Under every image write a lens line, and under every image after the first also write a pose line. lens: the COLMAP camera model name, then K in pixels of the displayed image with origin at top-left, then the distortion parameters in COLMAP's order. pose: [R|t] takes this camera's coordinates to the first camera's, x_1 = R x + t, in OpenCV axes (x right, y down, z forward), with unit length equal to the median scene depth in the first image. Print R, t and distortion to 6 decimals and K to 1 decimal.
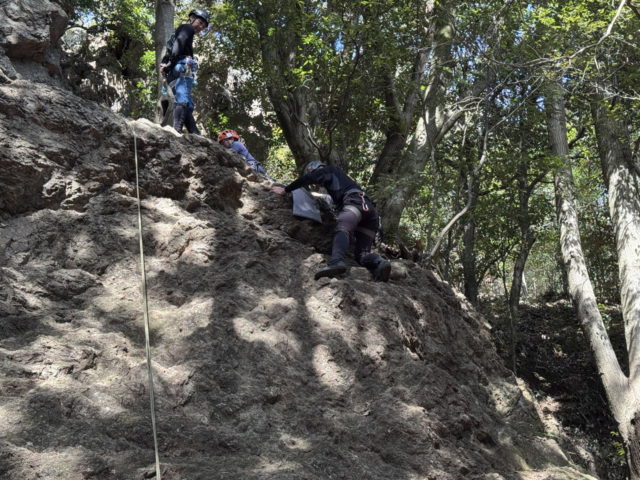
lens RADIAL K [[976.3, 0, 320.3], [0, 976.3, 241.1], [0, 0, 1]] dist [0.068382, 0.000000]
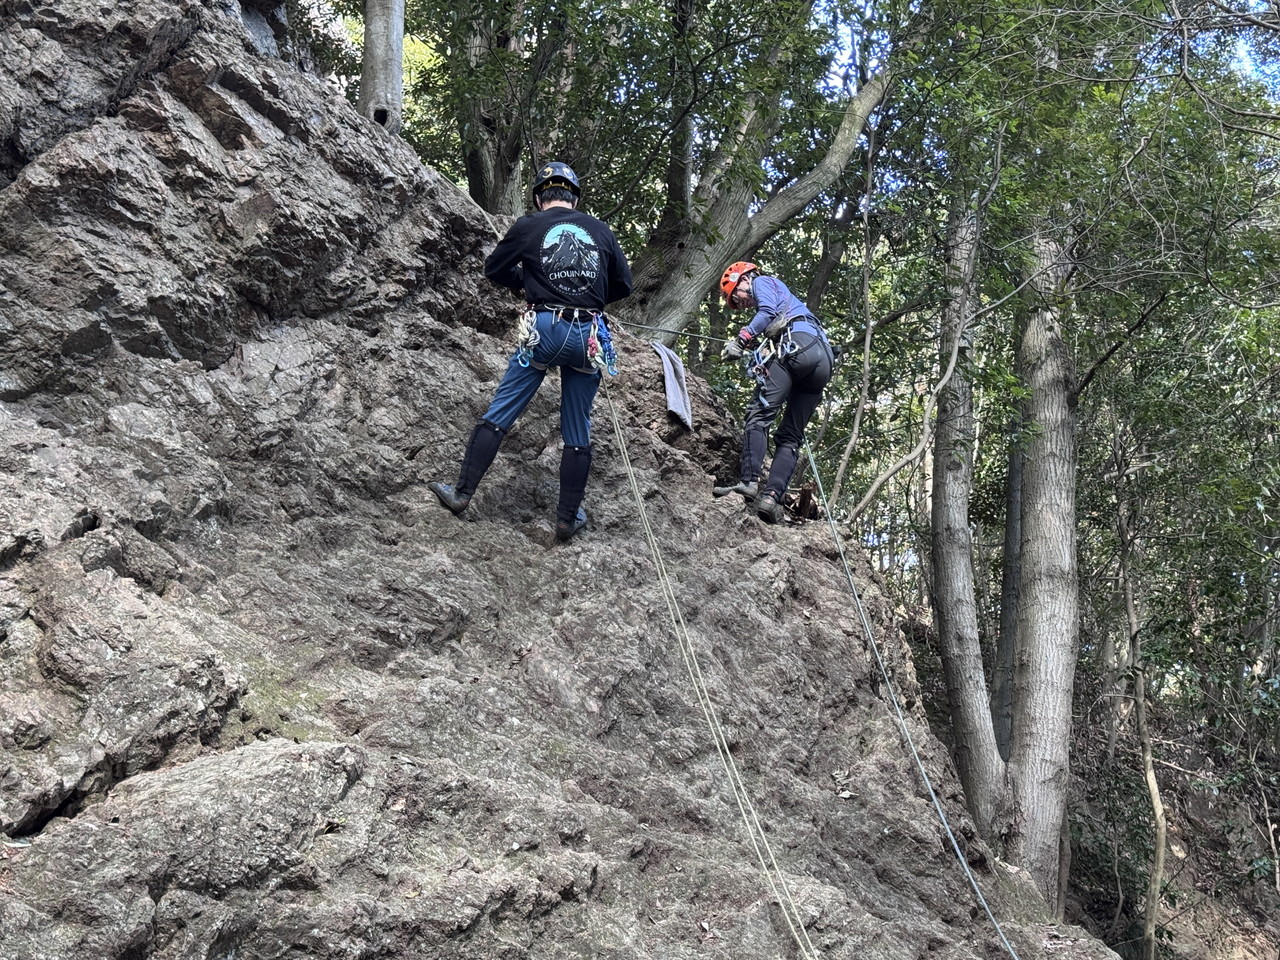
lens RADIAL K [[1952.5, 0, 639.6], [0, 1952.5, 477.8], [0, 0, 1]] dist [0.068382, 0.000000]
pose [[0.952712, 0.212578, 0.217142, -0.330235], [-0.223843, 0.974212, 0.028377, -0.017041], [-0.205510, -0.075641, 0.975728, -0.118241]]
